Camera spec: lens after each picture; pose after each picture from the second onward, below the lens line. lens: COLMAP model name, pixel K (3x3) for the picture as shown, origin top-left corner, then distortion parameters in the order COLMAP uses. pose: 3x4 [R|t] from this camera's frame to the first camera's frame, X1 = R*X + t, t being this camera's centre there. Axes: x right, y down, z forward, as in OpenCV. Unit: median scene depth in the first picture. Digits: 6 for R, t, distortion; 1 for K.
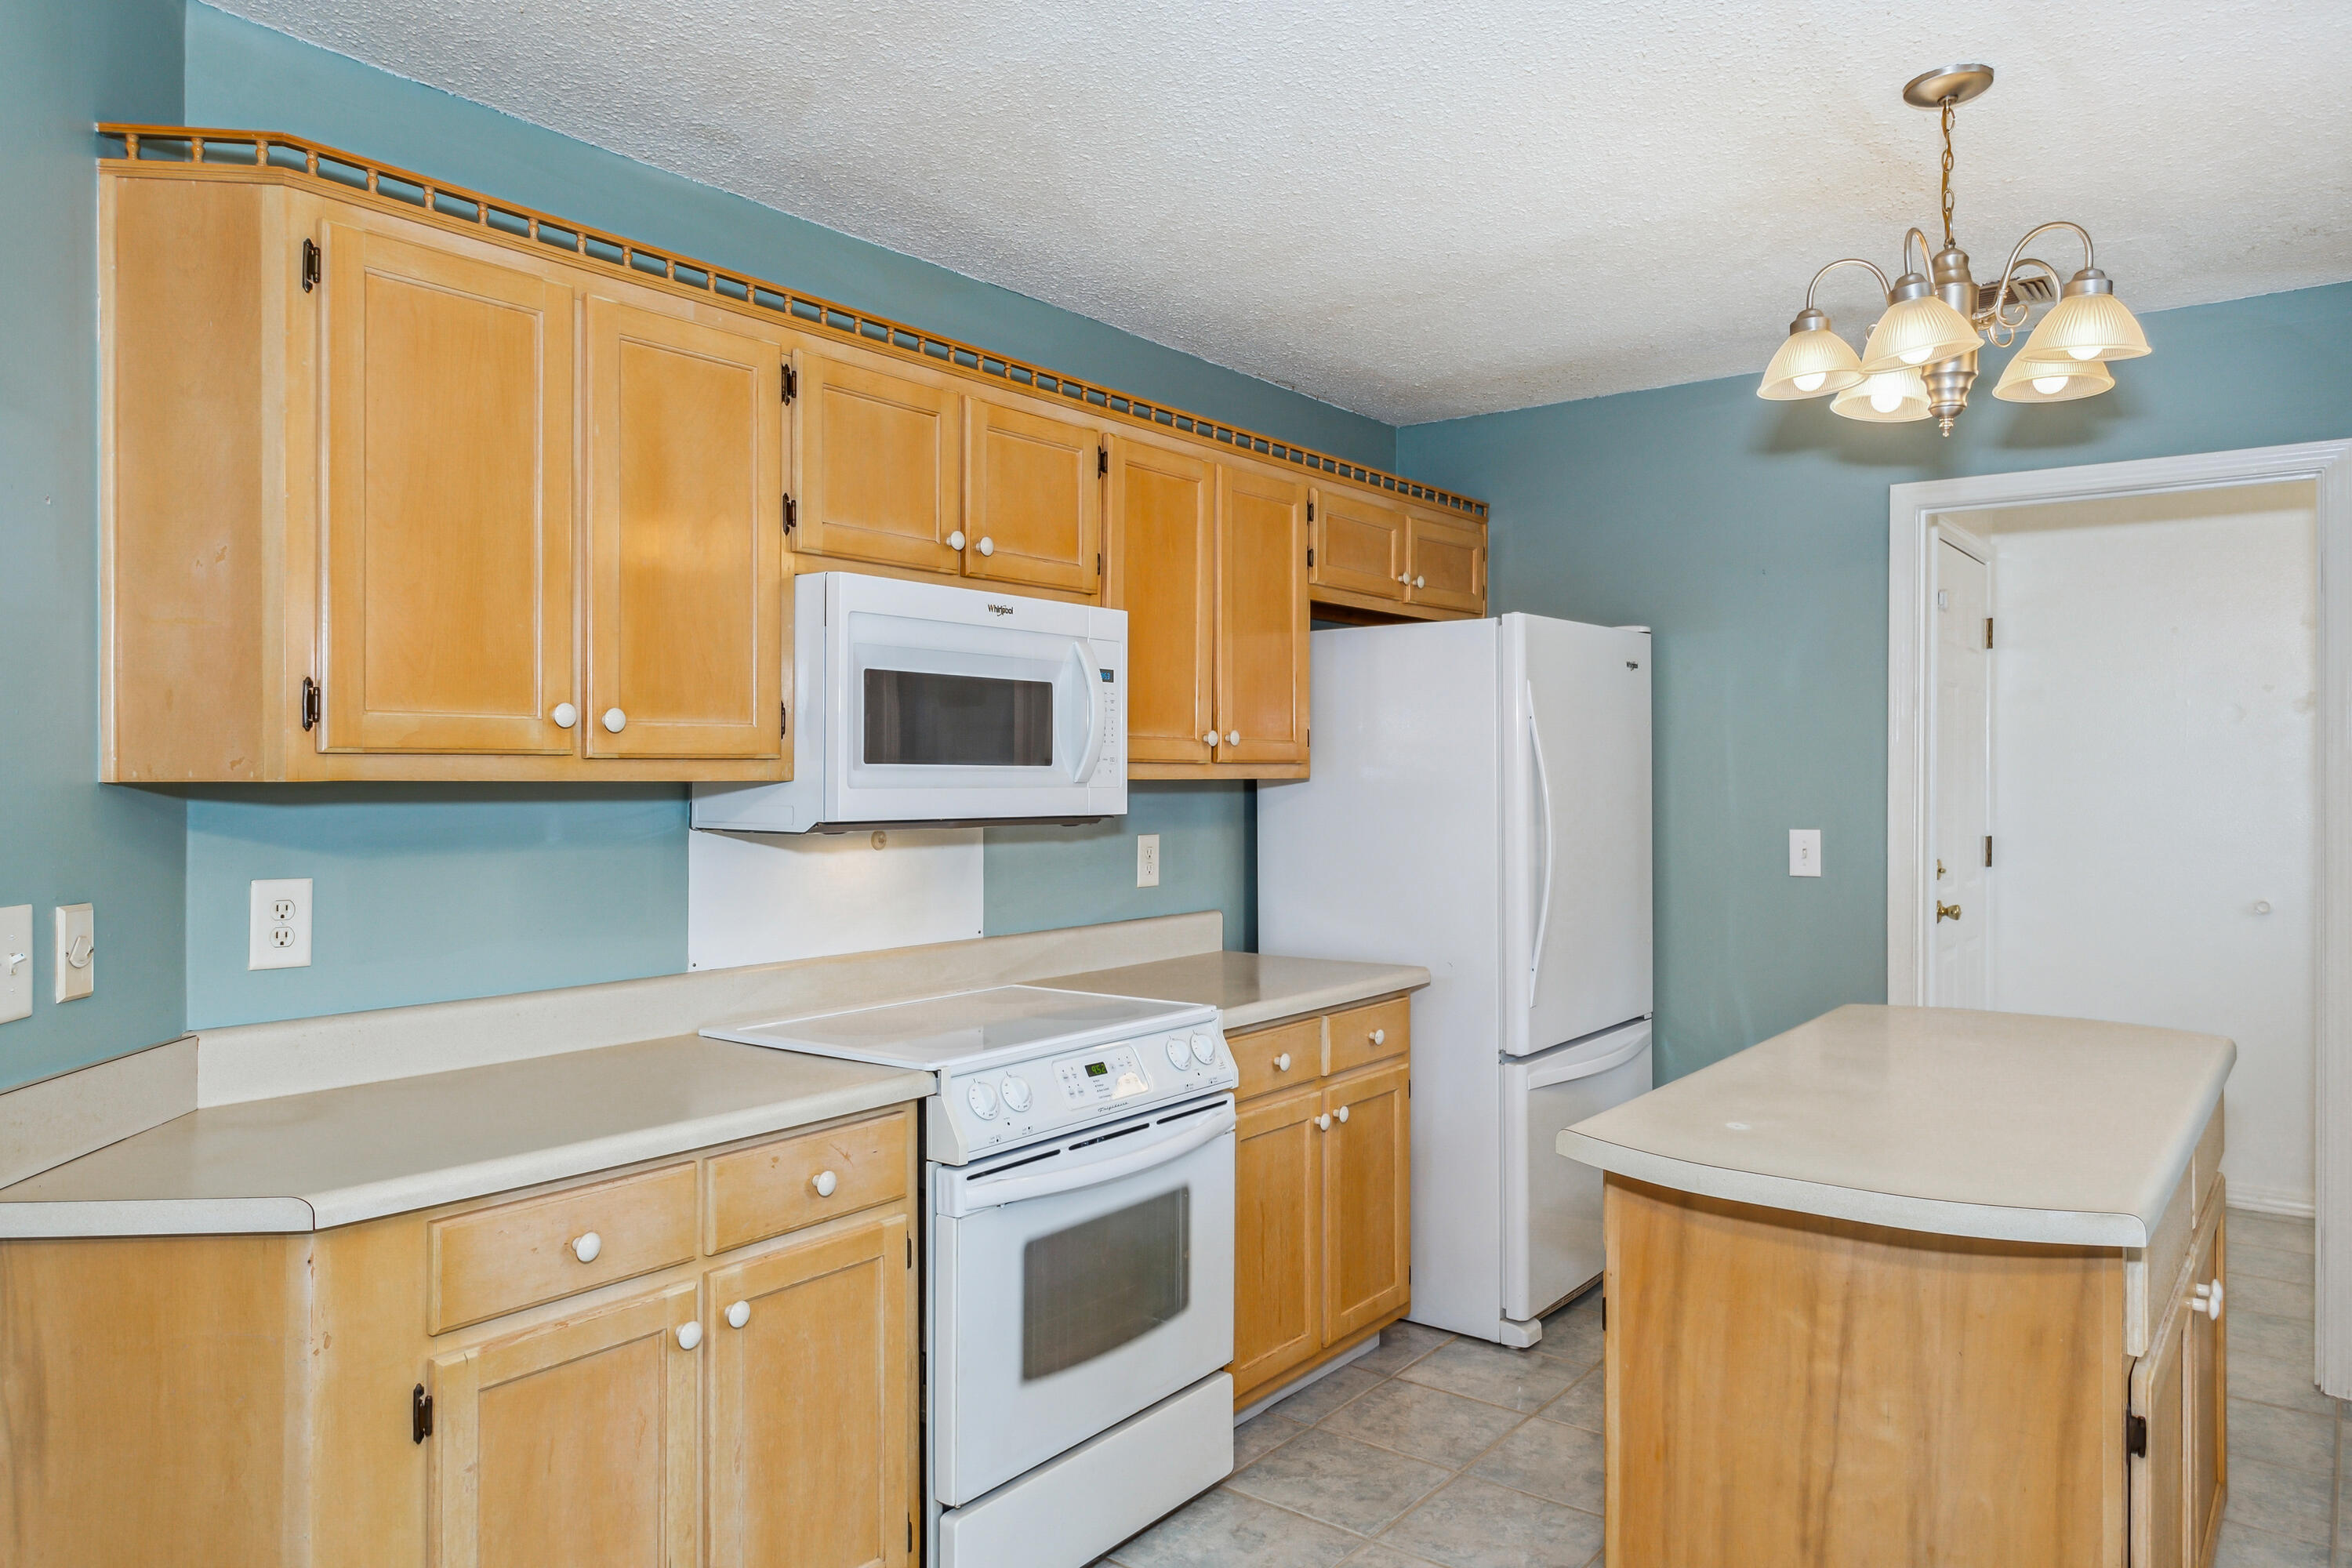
lens RADIAL K [[1551.7, 0, 1165.2], [0, 1551.7, 775.2], [0, 0, 1]] dist [-0.000952, -0.001454]
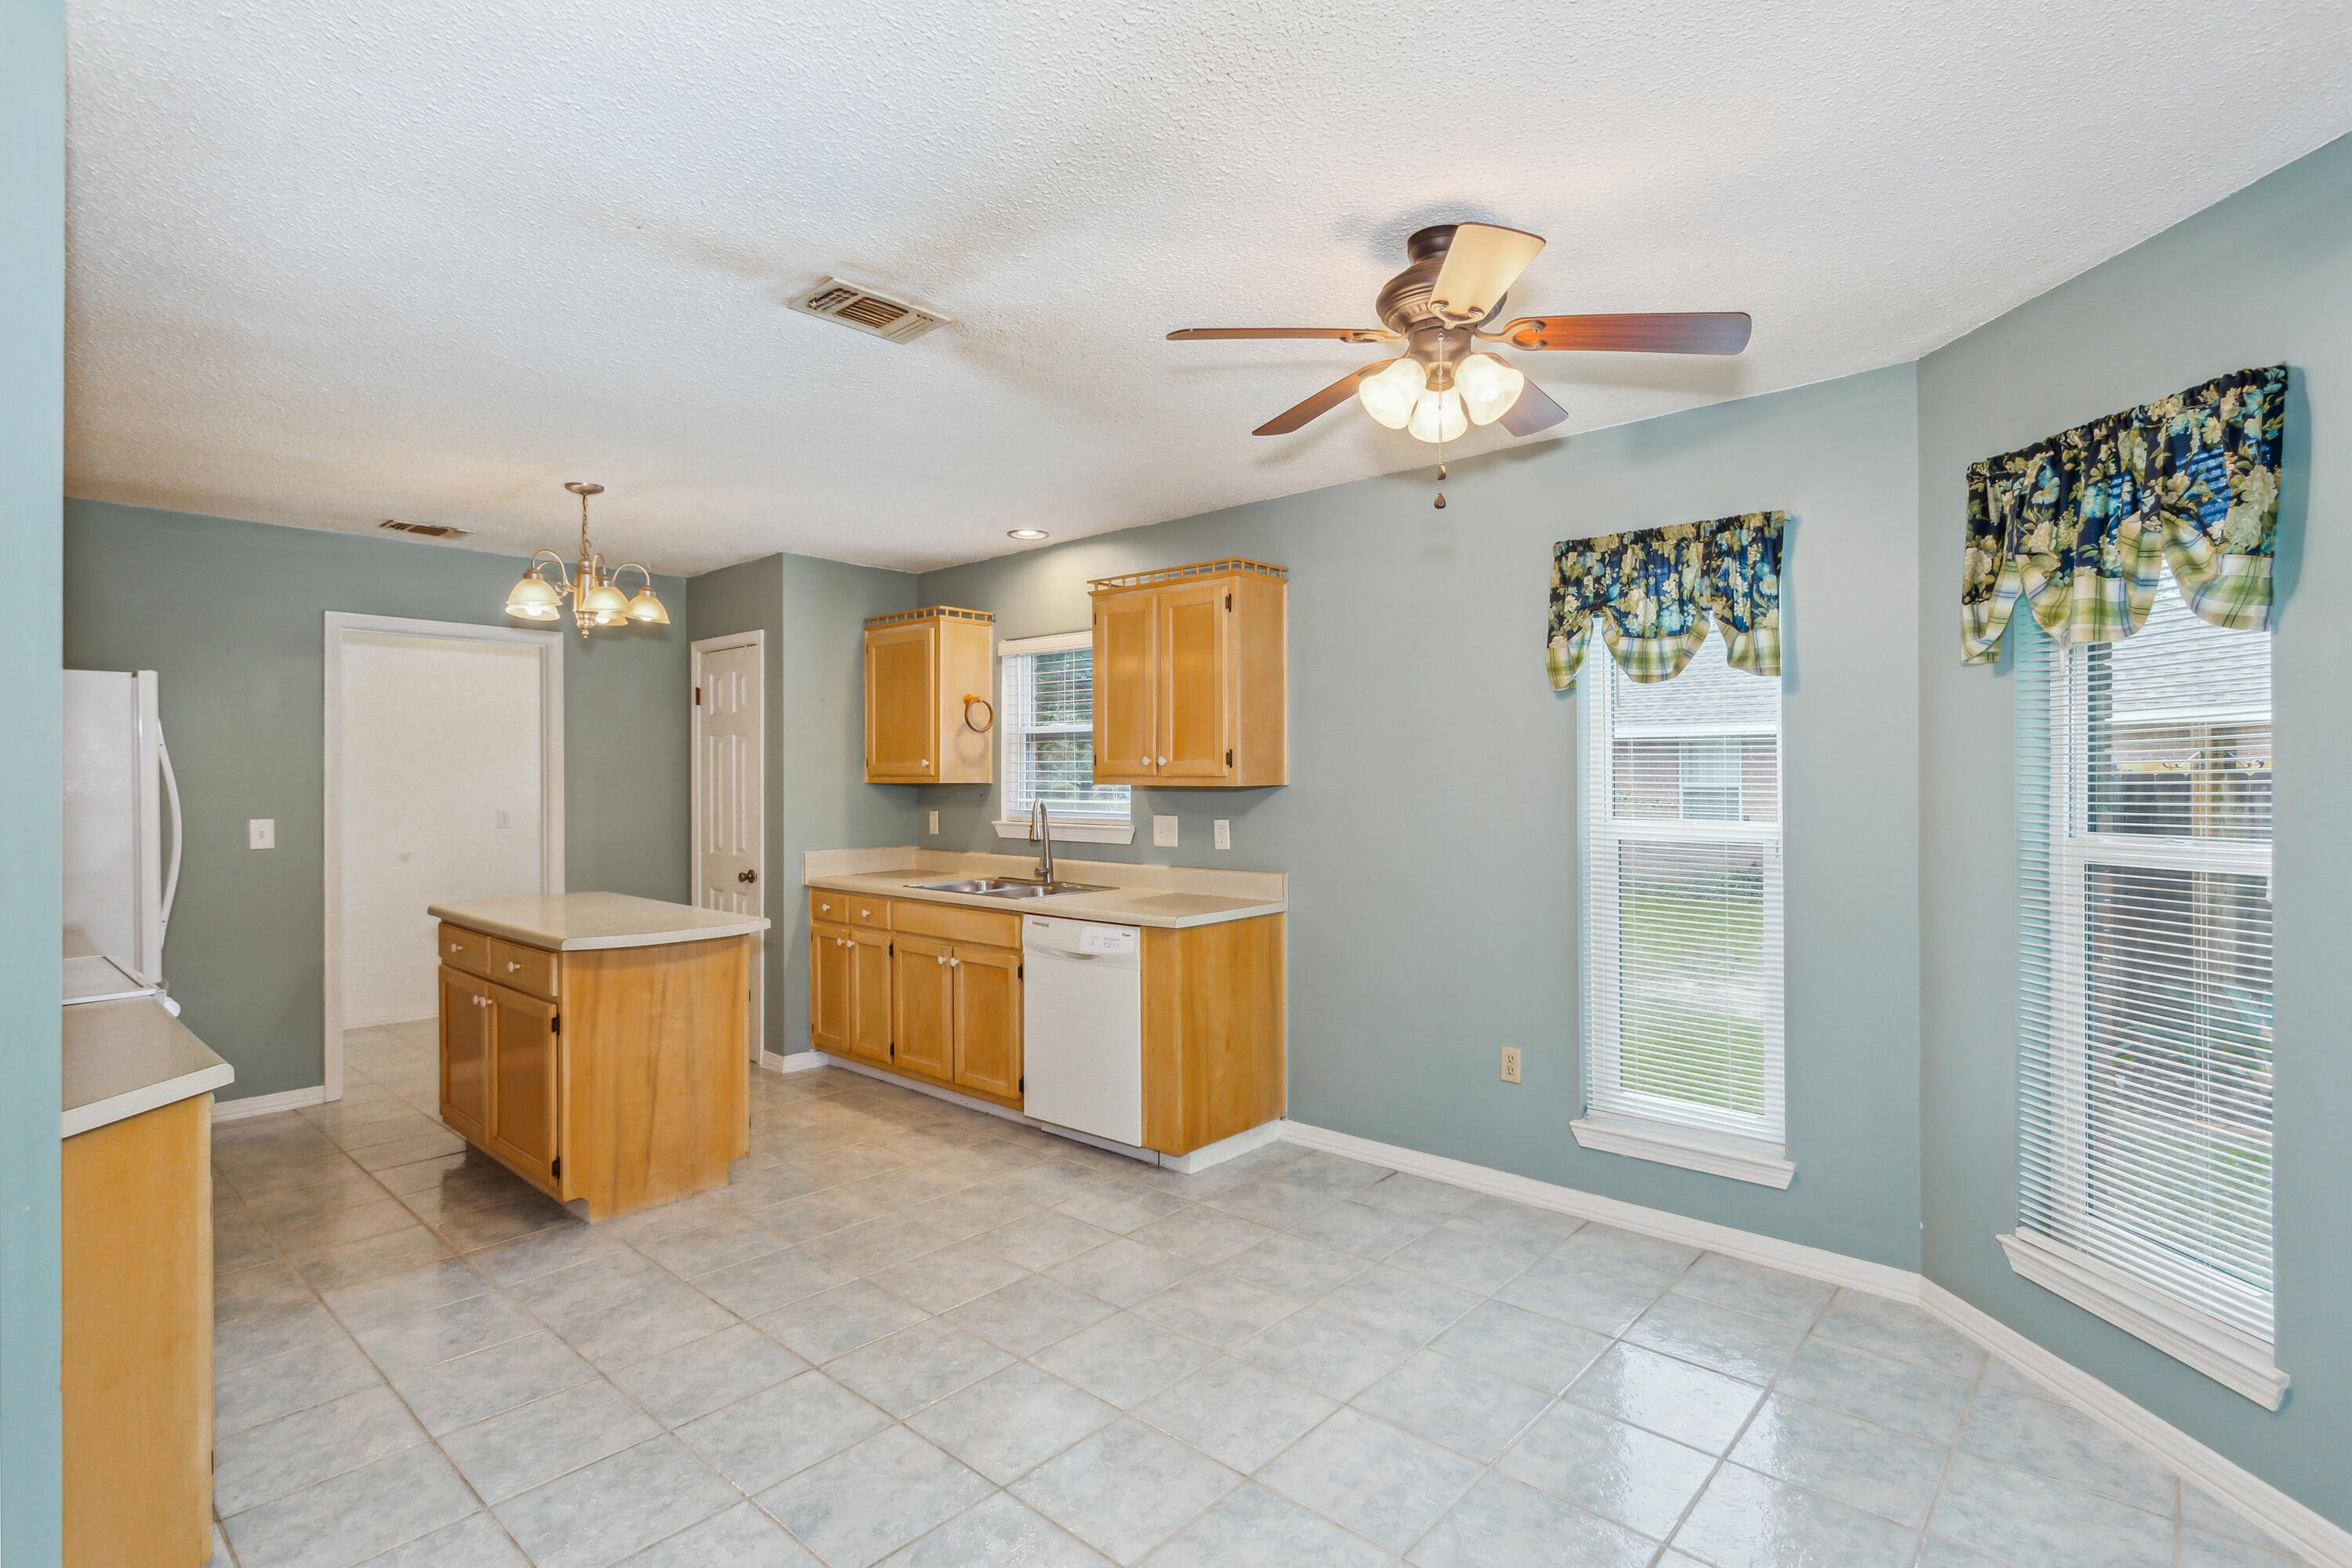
lens RADIAL K [[1131.2, 0, 1183.1], [0, 1131.2, 779.7], [0, 0, 1]] dist [0.000722, 0.000589]
pose [[0.074651, -0.002116, 0.997207, -1.073197], [0.006122, 0.999980, 0.001664, -0.001404], [-0.997191, 0.005981, 0.074663, -0.021736]]
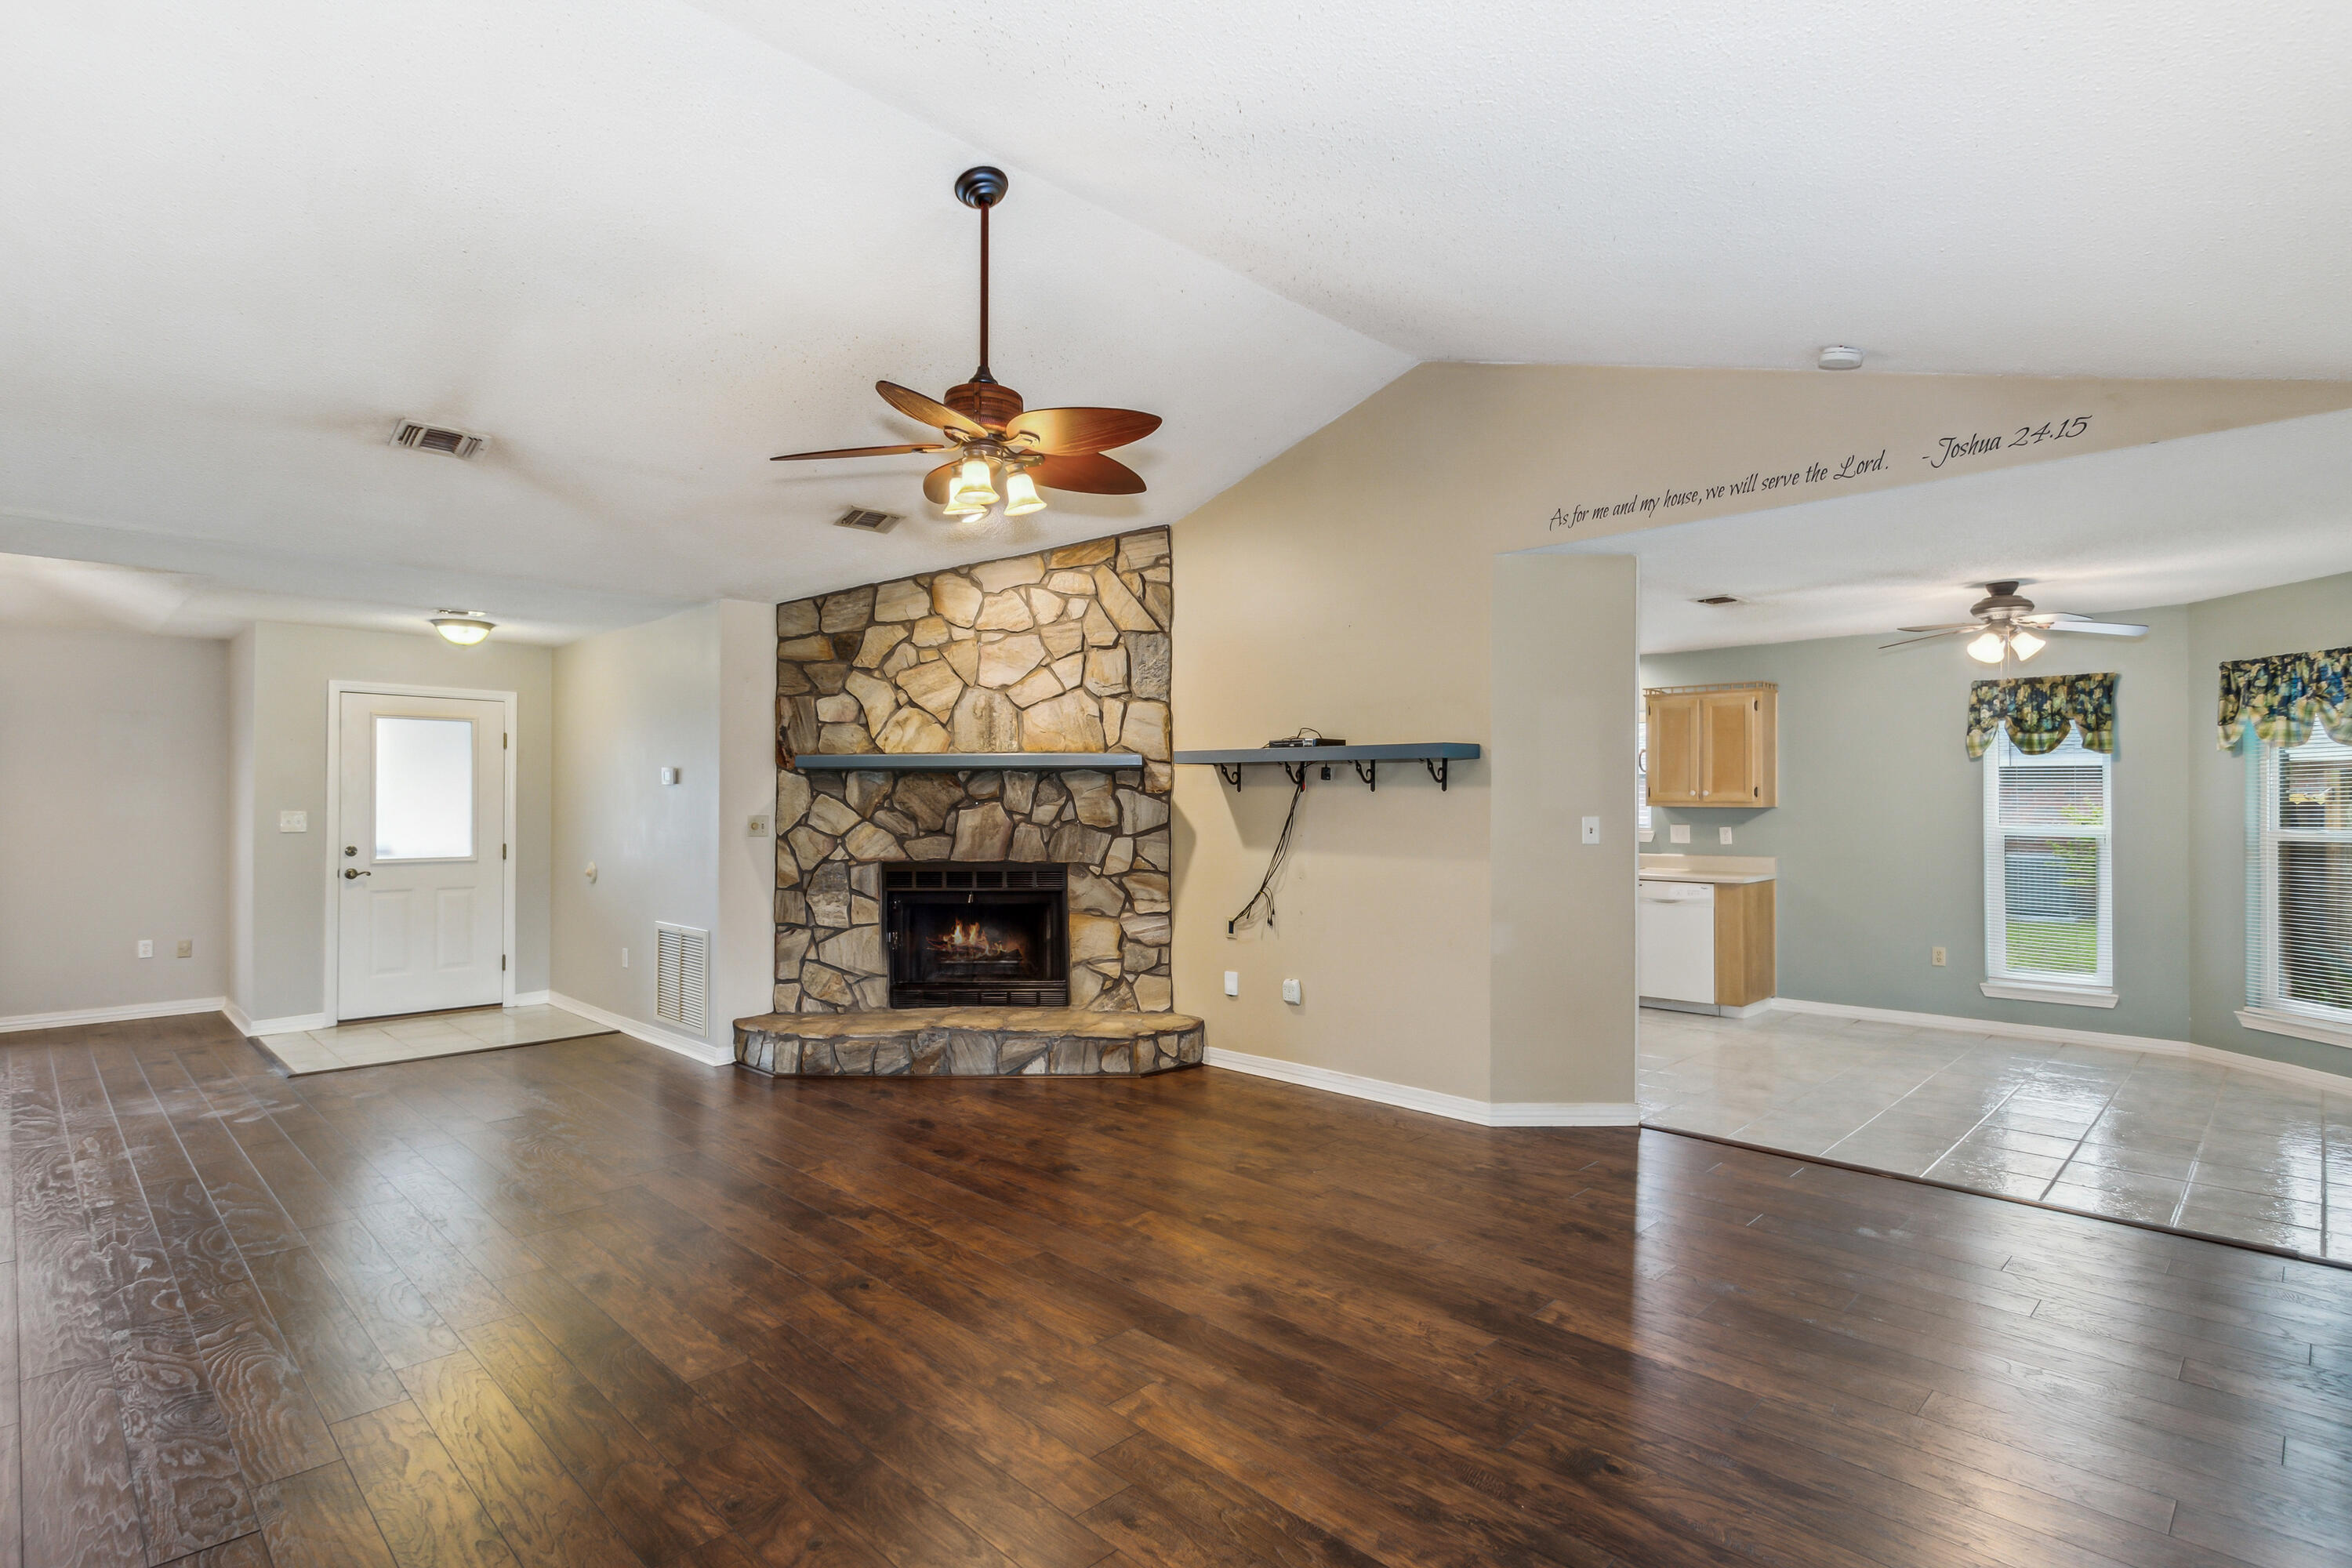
lens RADIAL K [[1159.0, 0, 1123.9], [0, 1159.0, 793.5], [0, 0, 1]] dist [0.000219, -0.000387]
pose [[0.150997, 0.010093, 0.988483, -2.663168], [0.003032, 0.999938, -0.010674, 0.001975], [-0.988530, 0.004609, 0.150957, 1.197308]]
